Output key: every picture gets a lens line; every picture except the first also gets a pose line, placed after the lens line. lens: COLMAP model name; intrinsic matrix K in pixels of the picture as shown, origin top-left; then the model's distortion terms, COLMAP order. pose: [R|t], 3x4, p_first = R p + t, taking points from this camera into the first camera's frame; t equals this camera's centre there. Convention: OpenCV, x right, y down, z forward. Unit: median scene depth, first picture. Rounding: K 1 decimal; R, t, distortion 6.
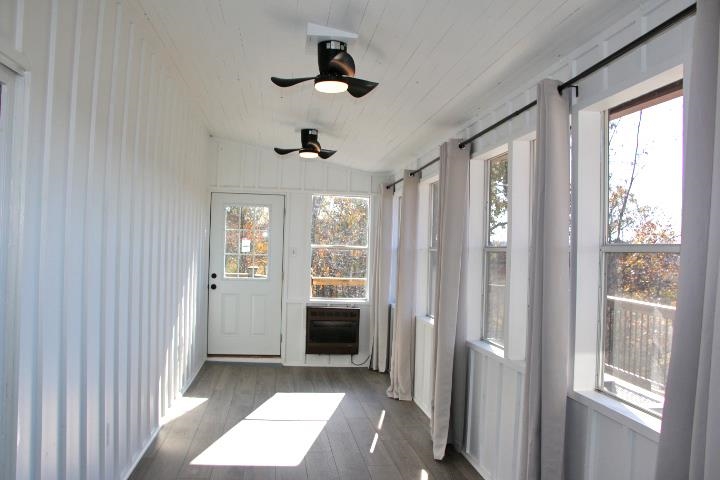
lens RADIAL K [[595.5, 0, 360.0], [0, 595.5, 240.0], [0, 0, 1]] dist [-0.129773, 0.008525]
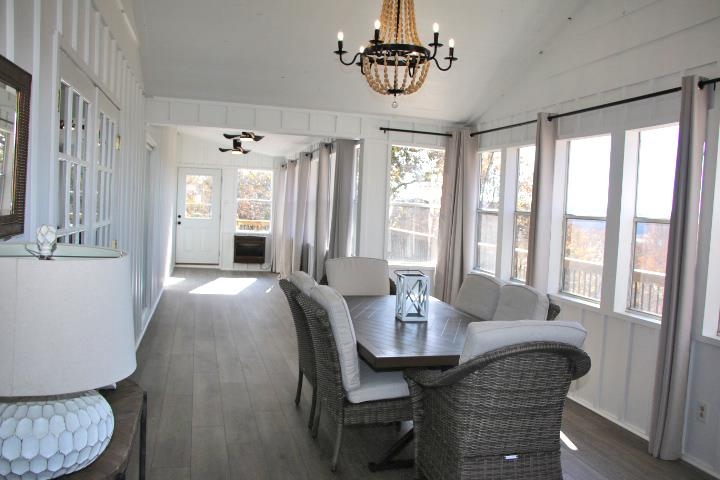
lens RADIAL K [[595.5, 0, 360.0], [0, 595.5, 240.0], [0, 0, 1]] dist [-0.129773, 0.008525]
pose [[0.991776, 0.007882, 0.127744, 0.051543], [-0.017119, 0.997303, 0.071370, -0.001774], [-0.126837, -0.072970, 0.989236, -0.740078]]
